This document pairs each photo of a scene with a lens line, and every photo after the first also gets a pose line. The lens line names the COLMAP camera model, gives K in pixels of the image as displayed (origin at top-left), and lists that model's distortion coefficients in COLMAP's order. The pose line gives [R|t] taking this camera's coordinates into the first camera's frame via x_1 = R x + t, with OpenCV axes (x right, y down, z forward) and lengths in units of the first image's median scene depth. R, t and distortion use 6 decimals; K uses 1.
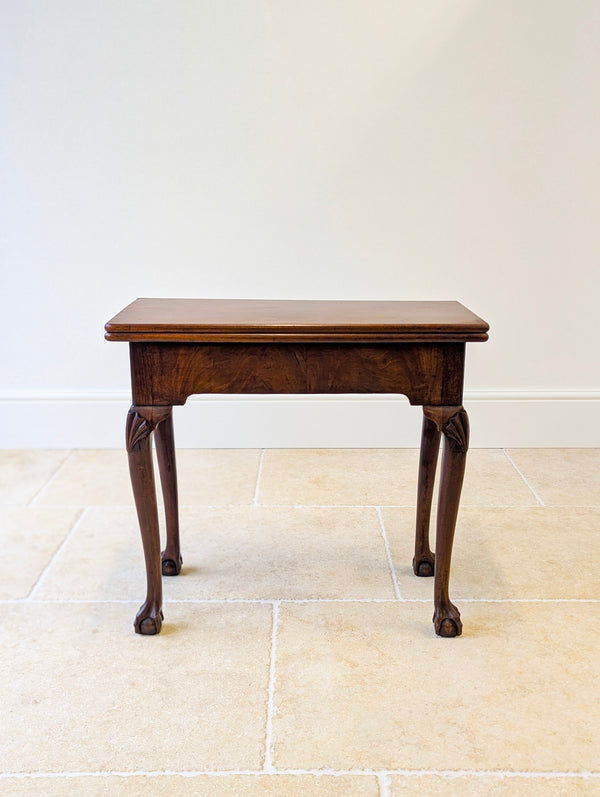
lens RADIAL K [[798.9, 0, 298.3], [0, 798.9, 400.5], [0, 0, 1]] dist [0.016165, 0.016076]
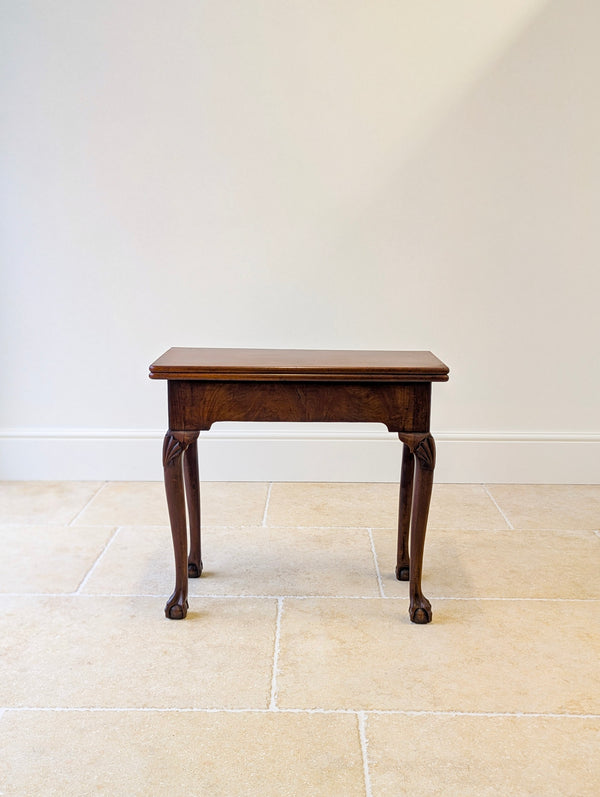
lens RADIAL K [[799.7, 0, 294.1], [0, 799.7, 414.7], [0, 0, 1]] dist [0.013831, -0.002019]
pose [[0.999838, 0.007896, -0.016159, 0.011139], [-0.008756, 0.998507, -0.053922, 0.045671], [0.015710, 0.054054, 0.998414, -0.248925]]
